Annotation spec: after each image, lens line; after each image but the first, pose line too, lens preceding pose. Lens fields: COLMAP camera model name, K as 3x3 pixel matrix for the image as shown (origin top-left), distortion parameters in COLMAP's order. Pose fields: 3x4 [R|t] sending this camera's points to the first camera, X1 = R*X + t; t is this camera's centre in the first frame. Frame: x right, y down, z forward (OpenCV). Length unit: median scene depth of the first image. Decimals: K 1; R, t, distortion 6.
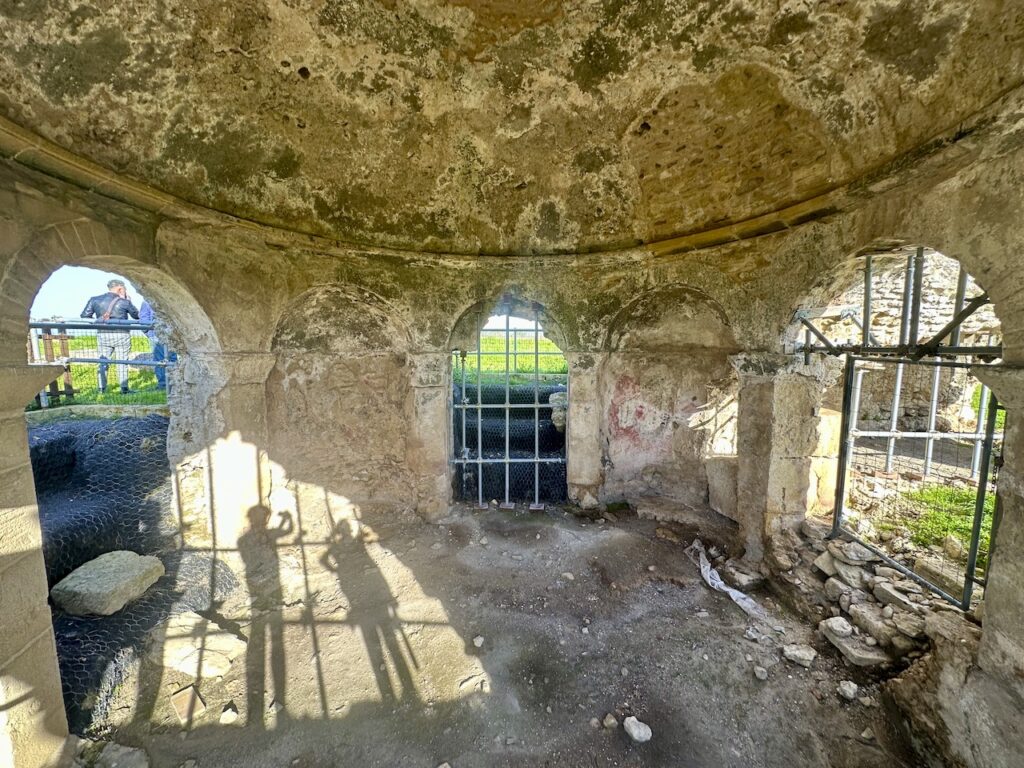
lens RADIAL K [[406.9, 0, 512.0], [0, 406.9, 384.0], [0, 0, 1]] dist [-0.003381, 0.000040]
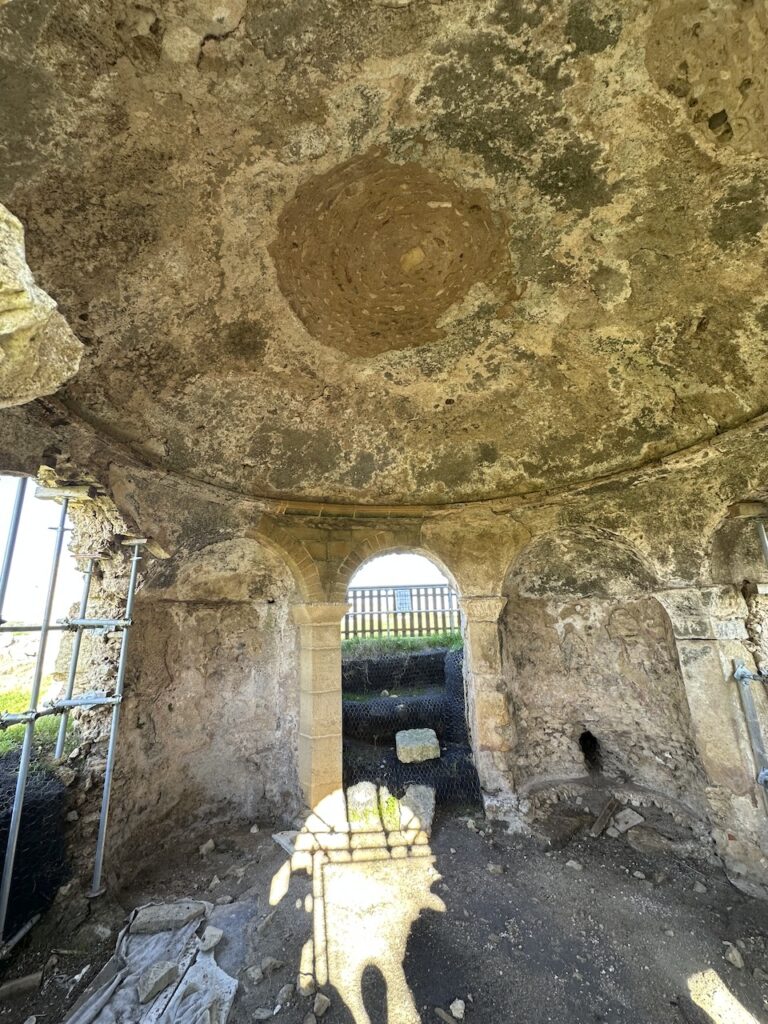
lens RADIAL K [[406.9, 0, 384.0], [0, 406.9, 512.0], [0, 0, 1]] dist [-0.003381, 0.000040]
pose [[0.086309, -0.252777, -0.963667, 0.663039], [-0.073699, 0.963007, -0.259204, 0.022756], [0.993539, 0.093393, 0.064487, 0.579738]]
